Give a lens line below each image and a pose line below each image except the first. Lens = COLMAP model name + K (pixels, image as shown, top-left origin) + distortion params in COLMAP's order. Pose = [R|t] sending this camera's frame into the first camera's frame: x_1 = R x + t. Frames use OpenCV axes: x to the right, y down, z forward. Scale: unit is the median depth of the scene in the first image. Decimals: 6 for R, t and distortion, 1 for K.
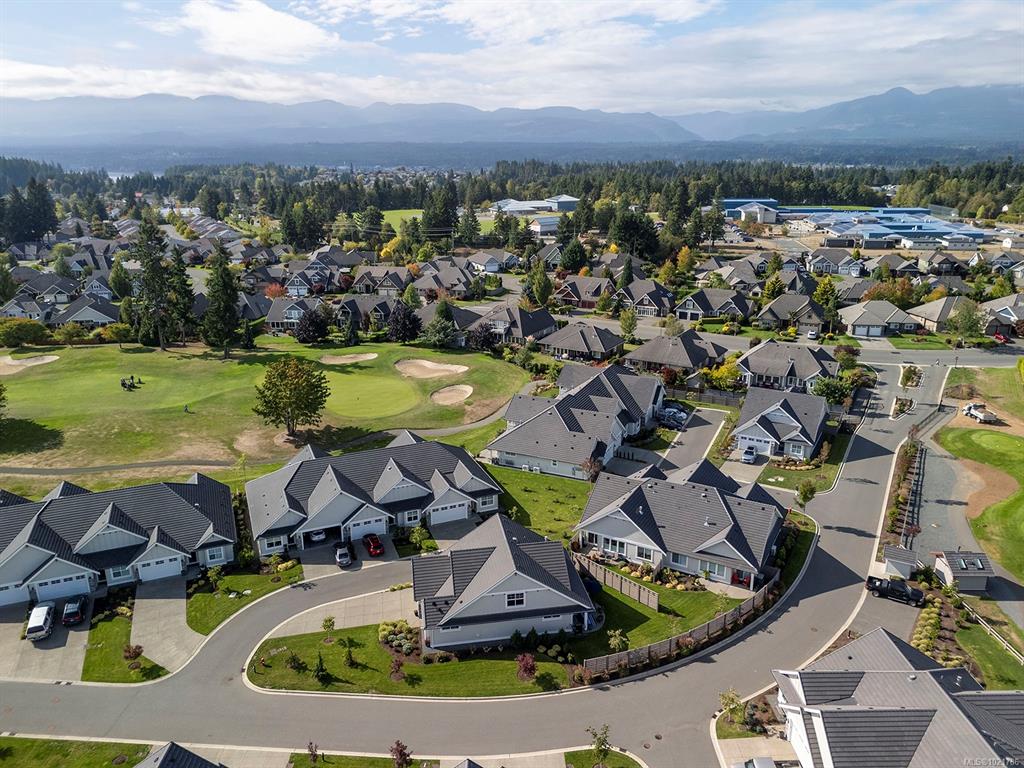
lens RADIAL K [[747.7, 0, 512.0], [0, 747.7, 384.0], [0, 0, 1]] dist [0.083090, -0.077818]
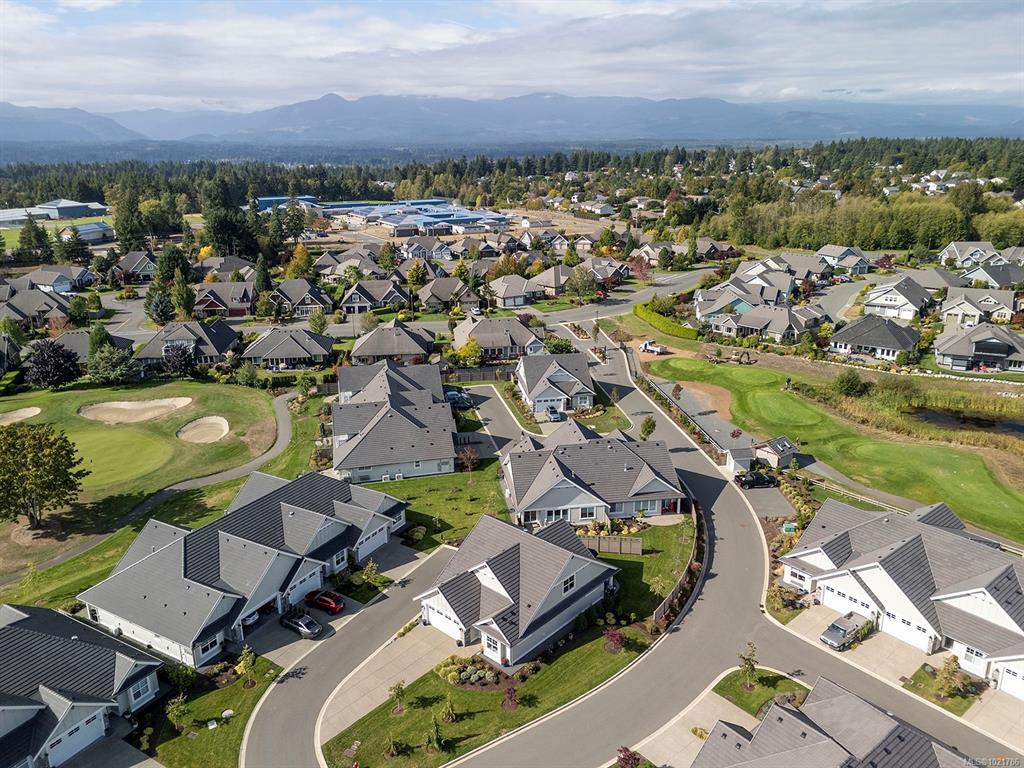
lens RADIAL K [[747.7, 0, 512.0], [0, 747.7, 384.0], [0, 0, 1]] dist [0.083090, -0.077818]
pose [[0.790276, -0.189541, 0.582699, -0.374082], [0.189902, 0.979894, 0.061189, -0.029032], [-0.582581, 0.062300, 0.810382, 0.147788]]
